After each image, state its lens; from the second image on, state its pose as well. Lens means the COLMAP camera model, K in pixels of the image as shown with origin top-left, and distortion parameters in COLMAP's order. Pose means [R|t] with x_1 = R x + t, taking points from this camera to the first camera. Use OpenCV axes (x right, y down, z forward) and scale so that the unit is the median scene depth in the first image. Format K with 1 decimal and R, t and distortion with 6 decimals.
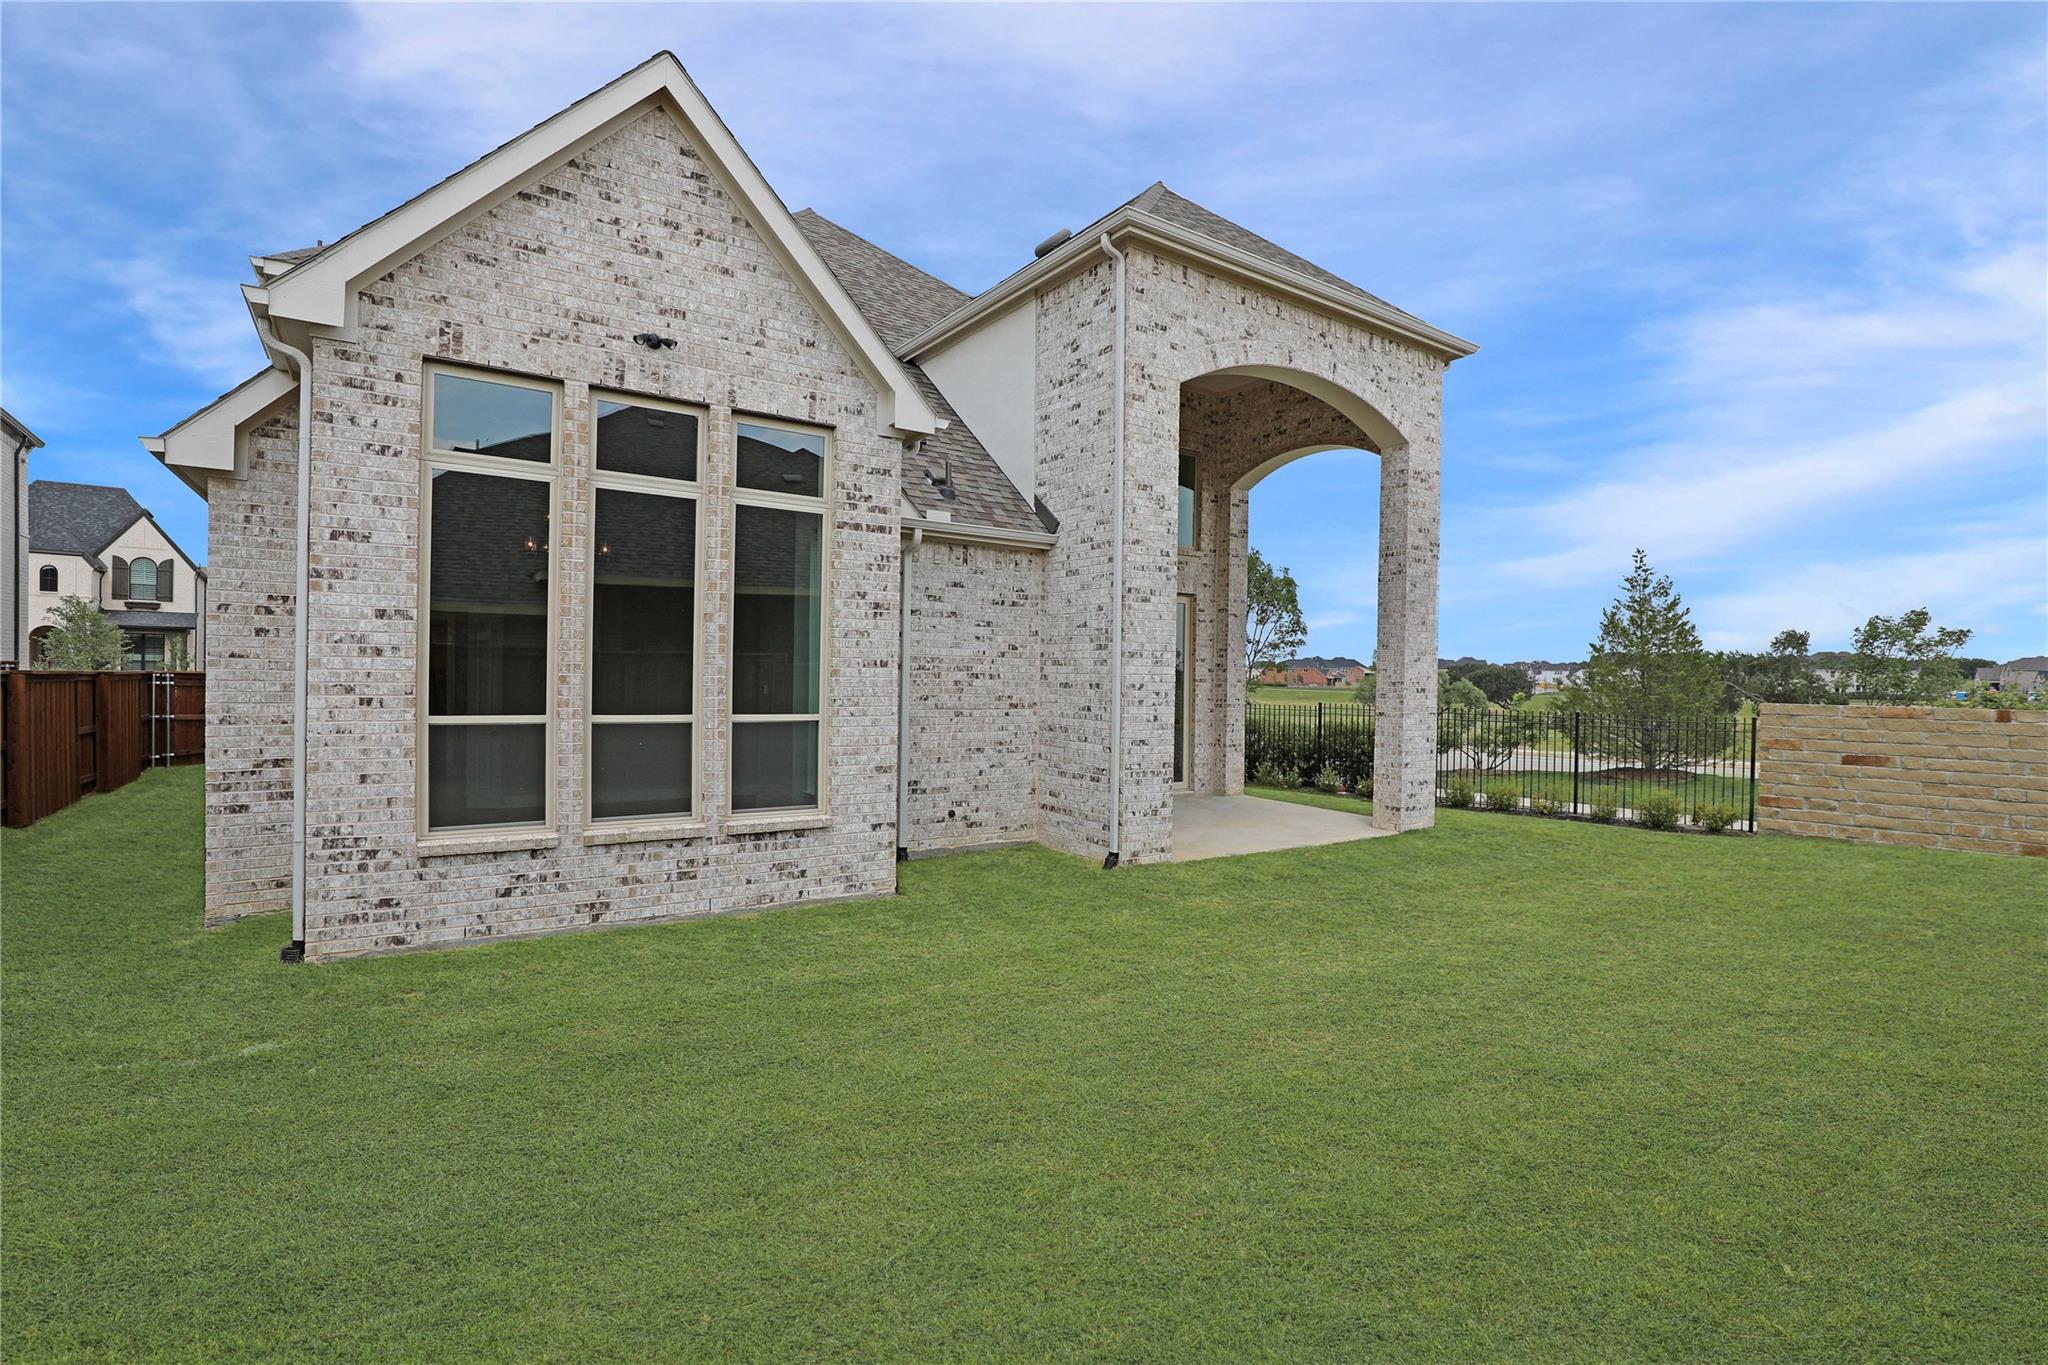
lens RADIAL K [[971.7, 0, 1023.3], [0, 971.7, 709.8], [0, 0, 1]] dist [-0.011982, -0.000030]
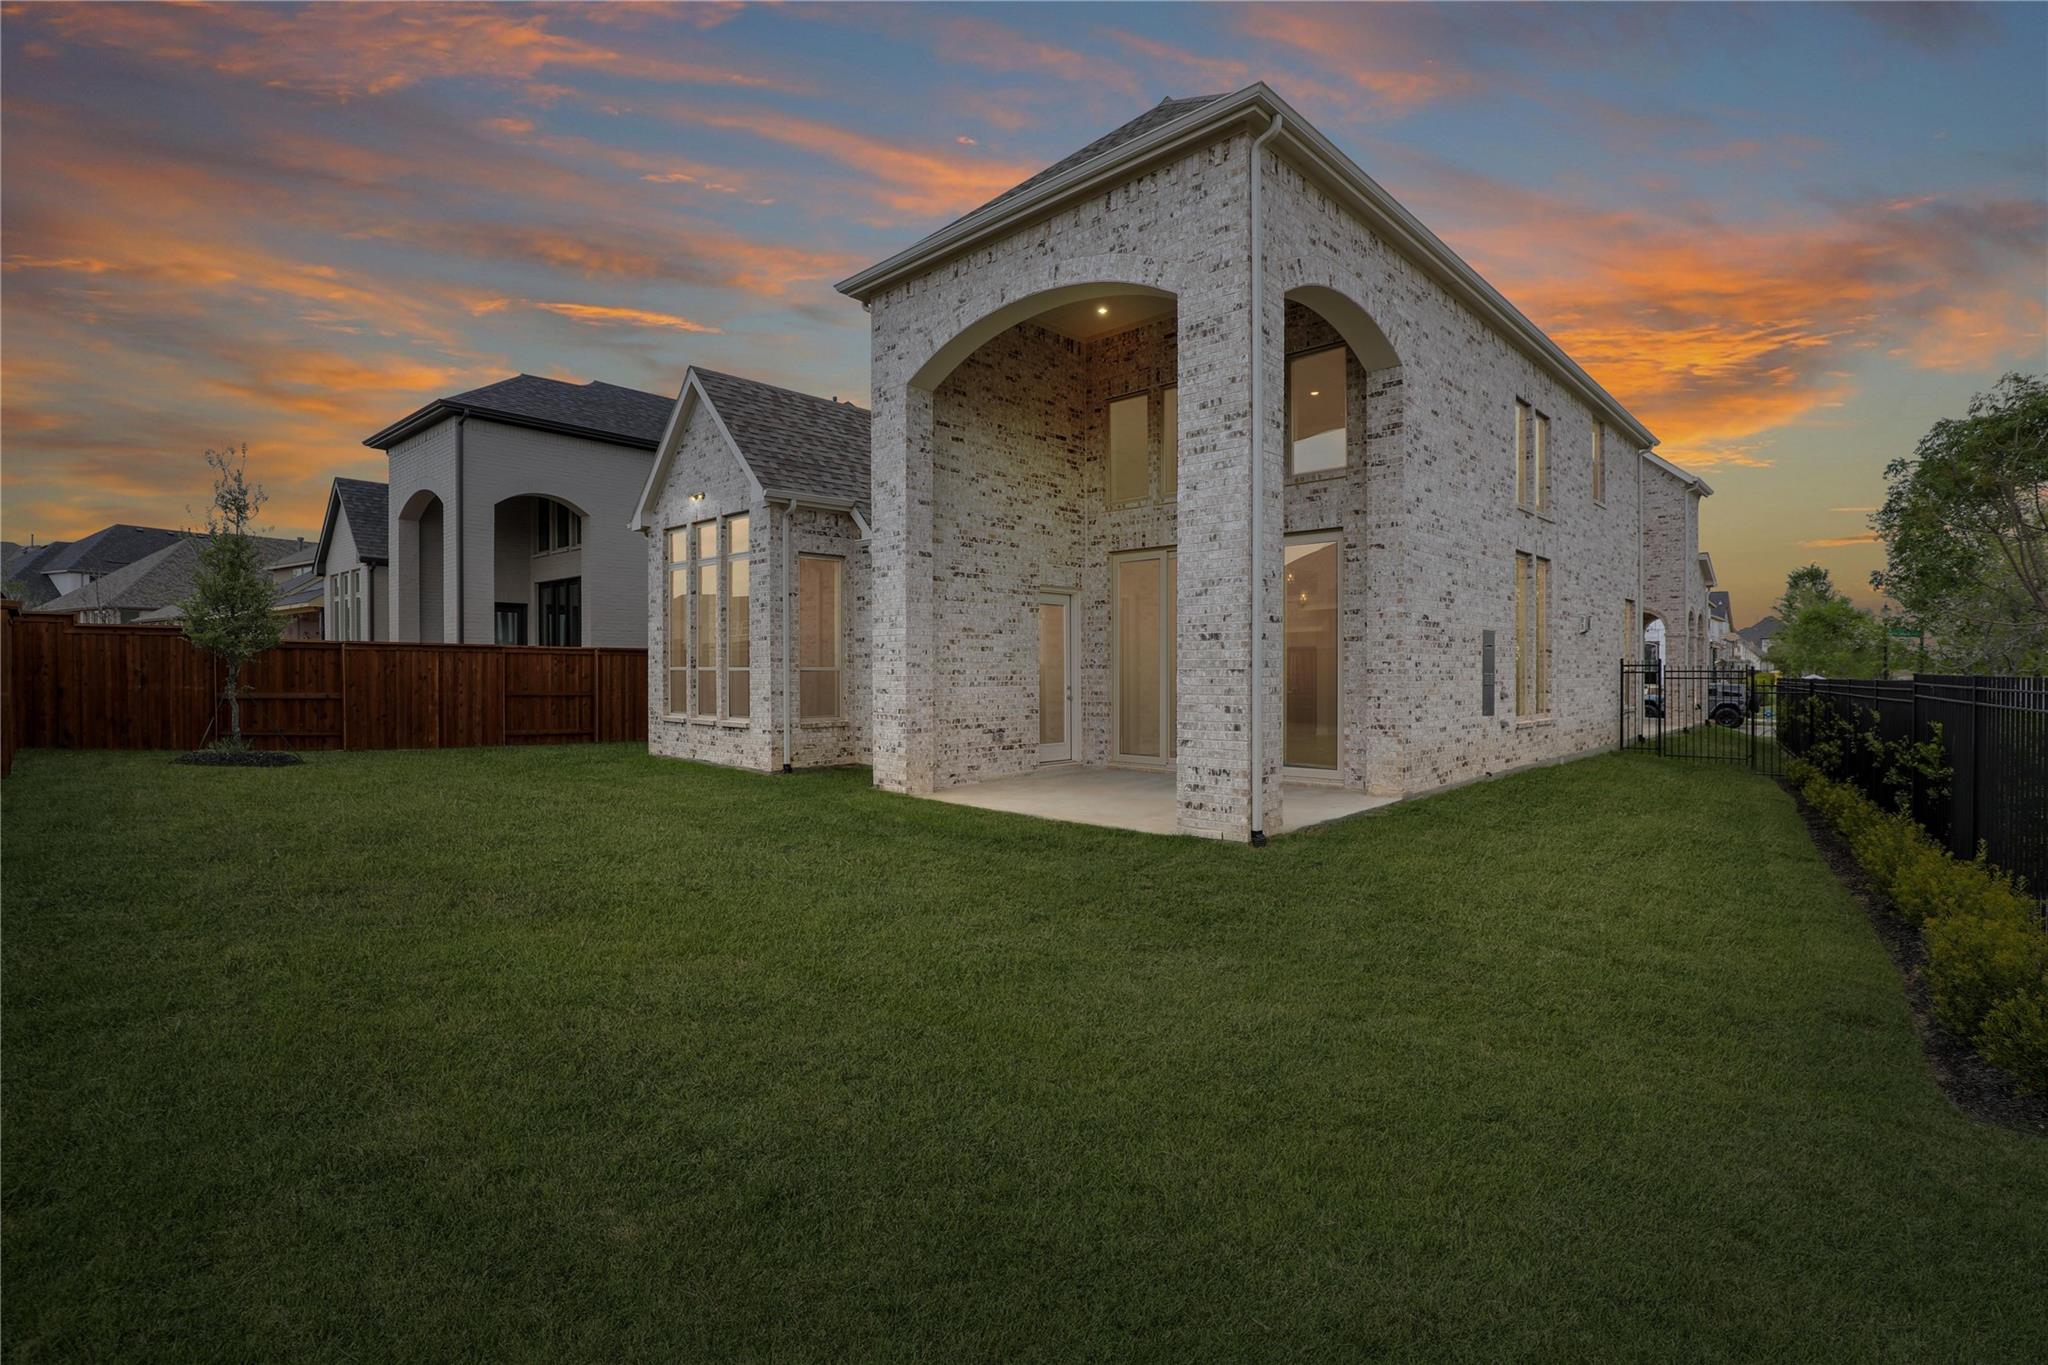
lens RADIAL K [[971.7, 0, 1023.3], [0, 971.7, 709.8], [0, 0, 1]] dist [-0.011982, -0.000030]
pose [[0.173513, 0.022699, -0.984570, 1.323516], [-0.029491, 0.999406, 0.017844, 0.029229], [0.984390, 0.025940, 0.174079, 0.929987]]
